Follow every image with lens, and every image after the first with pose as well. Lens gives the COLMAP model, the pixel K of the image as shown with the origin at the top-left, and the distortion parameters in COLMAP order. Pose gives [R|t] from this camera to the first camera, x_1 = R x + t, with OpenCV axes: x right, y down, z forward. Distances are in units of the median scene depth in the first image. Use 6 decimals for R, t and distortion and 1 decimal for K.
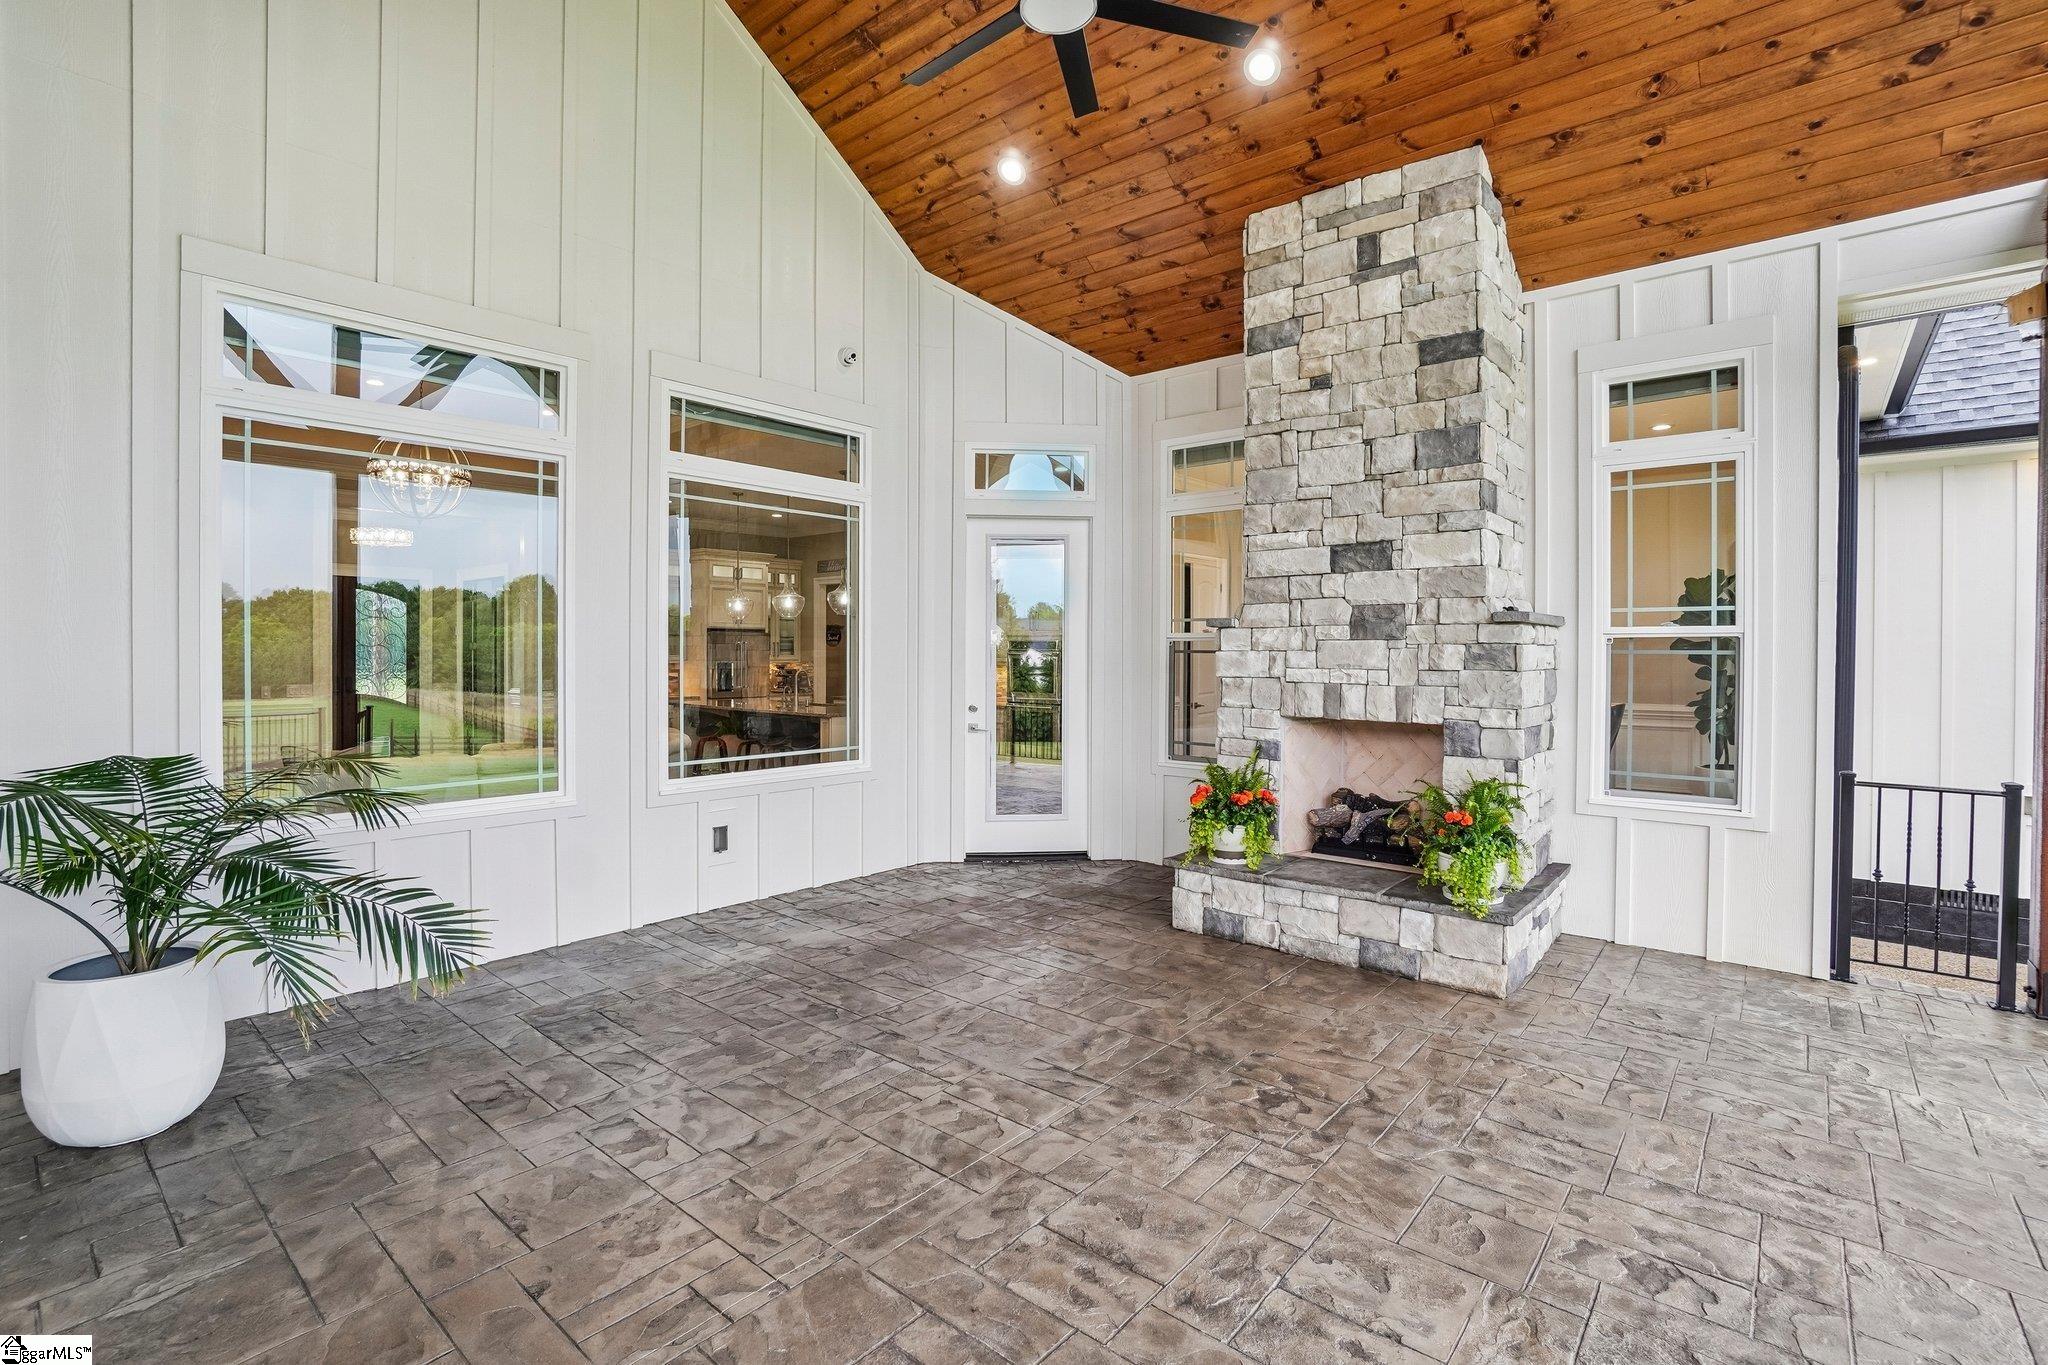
lens RADIAL K [[941.6, 0, 1017.5], [0, 941.6, 669.6], [0, 0, 1]] dist [-0.017193, 0.002057]
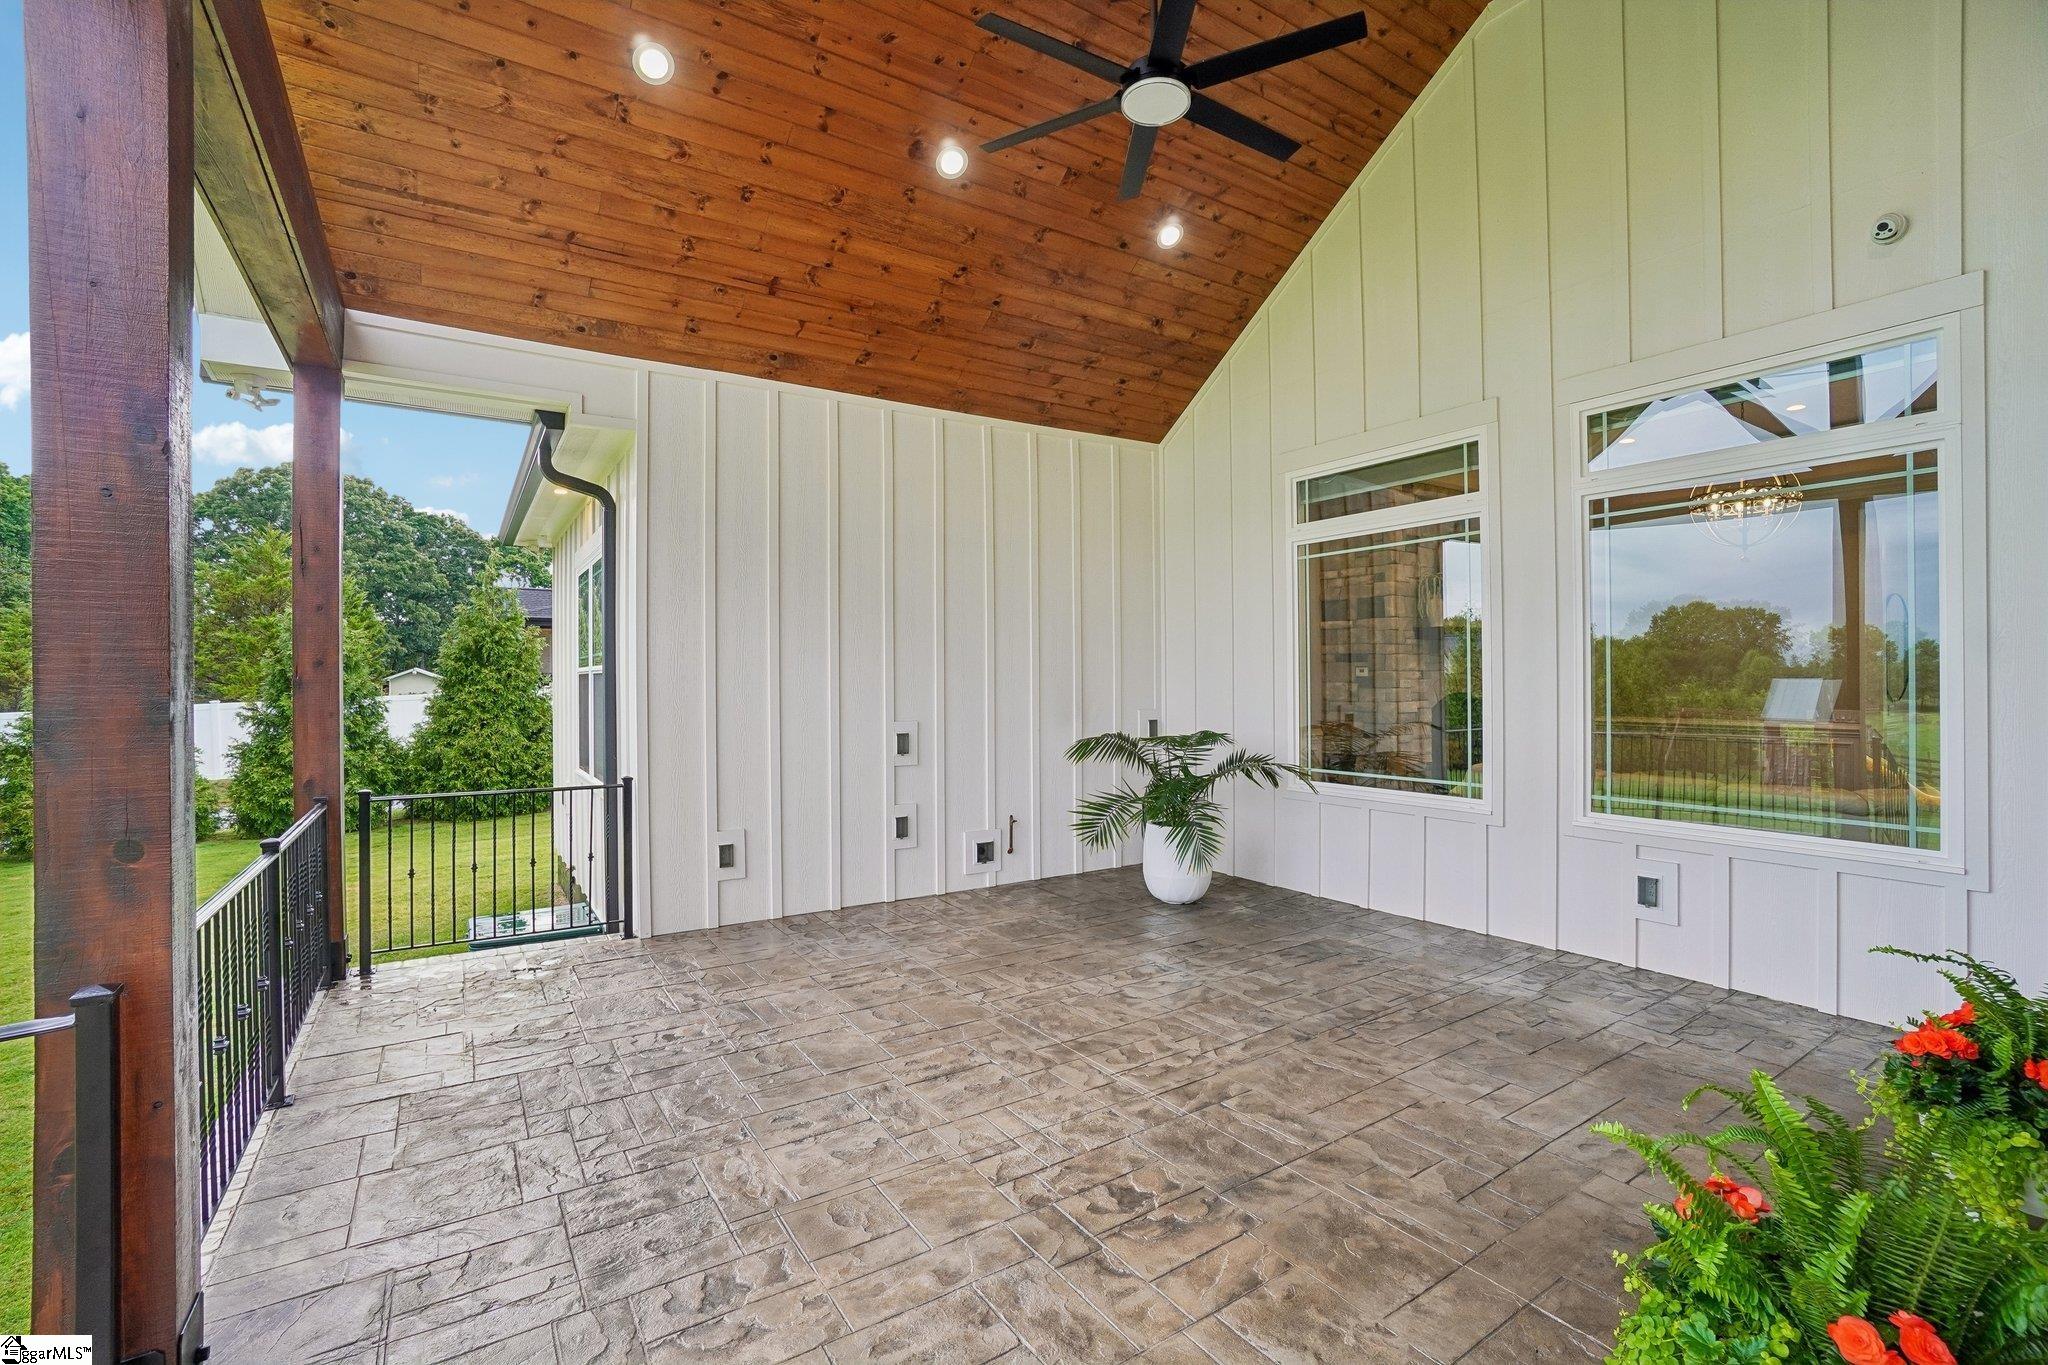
lens RADIAL K [[905.3, 0, 1011.2], [0, 905.3, 674.4], [0, 0, 1]] dist [-0.035161, 0.004908]
pose [[-0.303152, -0.016708, -0.952796, 1.032212], [-0.008526, 0.999854, -0.014821, -0.004865], [0.952904, 0.003630, -0.303250, 1.083668]]
